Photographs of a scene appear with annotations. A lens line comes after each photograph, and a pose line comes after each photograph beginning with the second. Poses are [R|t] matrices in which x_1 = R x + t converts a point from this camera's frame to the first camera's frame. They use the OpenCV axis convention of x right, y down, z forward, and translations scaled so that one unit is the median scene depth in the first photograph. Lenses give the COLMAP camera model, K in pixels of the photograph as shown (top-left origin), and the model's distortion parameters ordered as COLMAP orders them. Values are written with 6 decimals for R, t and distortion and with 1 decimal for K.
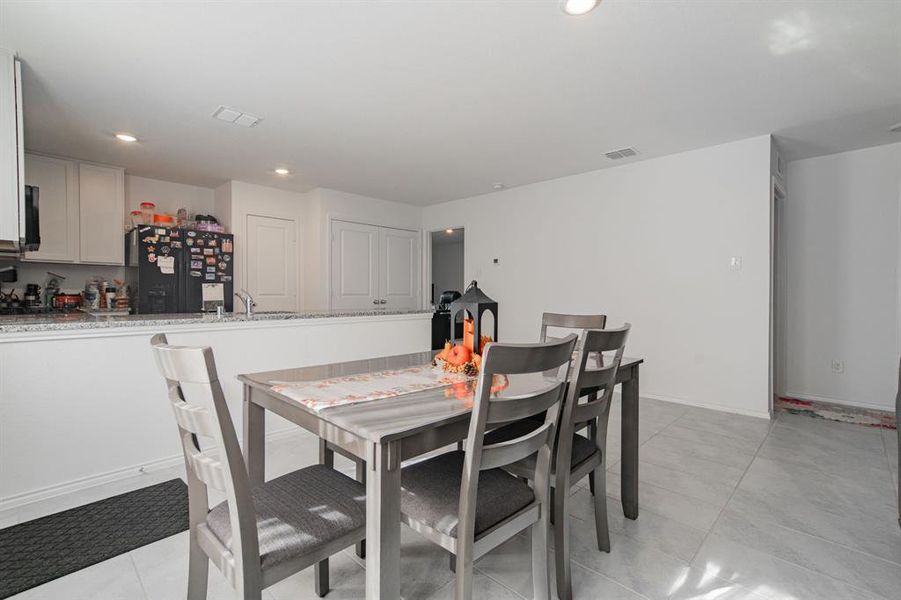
lens RADIAL K [[424.2, 0, 453.2], [0, 424.2, 291.0], [0, 0, 1]] dist [-0.002121, 0.010629]
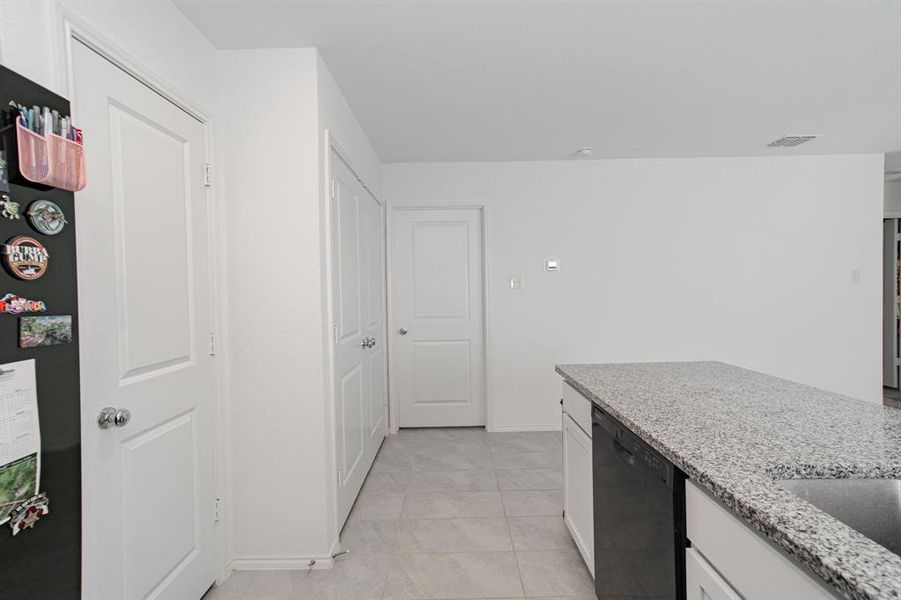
lens RADIAL K [[408.5, 0, 451.4], [0, 408.5, 298.4], [0, 0, 1]] dist [-0.005005, 0.002019]
pose [[0.720129, -0.029546, 0.693210, -0.562287], [0.018044, 0.999552, 0.023859, -0.046127], [-0.693605, -0.004674, 0.720340, 0.794049]]
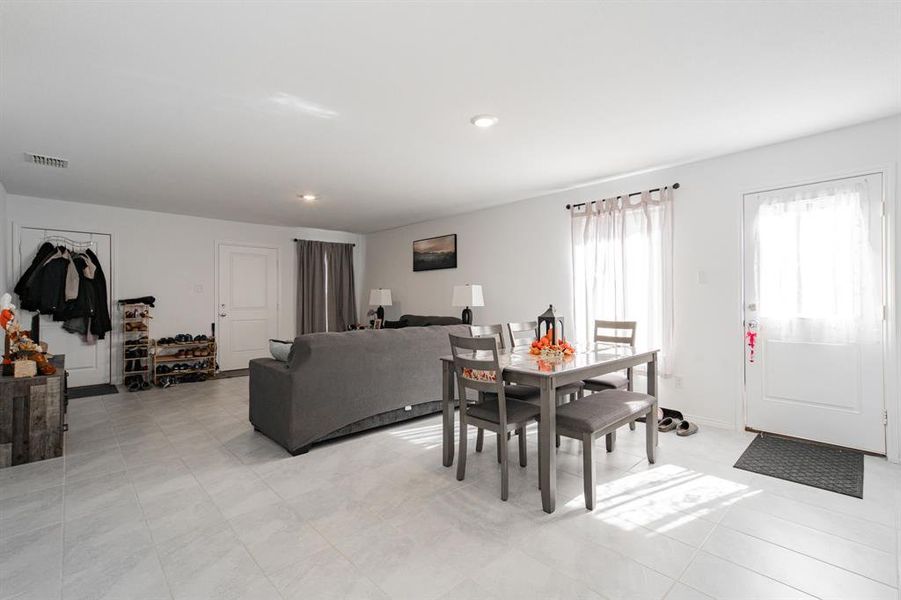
lens RADIAL K [[406.1, 0, 456.3], [0, 406.1, 297.4], [0, 0, 1]] dist [-0.005123, 0.011397]
pose [[-0.999165, 0.001054, 0.040832, 0.147164], [0.000849, 0.999987, -0.005040, -0.016924], [-0.040836, -0.005001, -0.999153, 1.061585]]
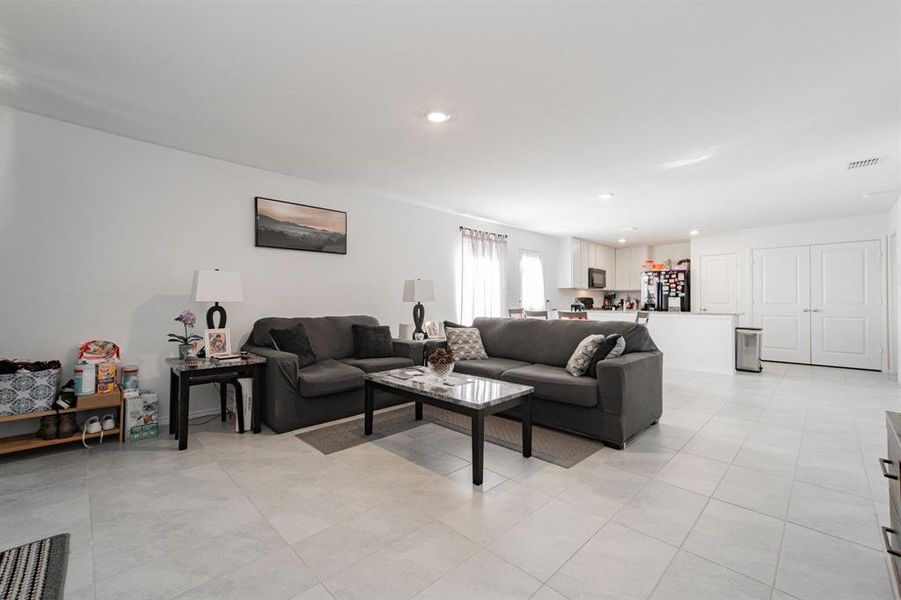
lens RADIAL K [[373.2, 0, 446.3], [0, 373.2, 301.4], [0, 0, 1]] dist [-0.006259, 0.003343]
pose [[-0.026333, -0.007070, -0.999628, 1.166170], [0.003480, 0.999968, -0.007164, 0.008818], [0.999647, -0.003667, -0.026308, 0.025443]]
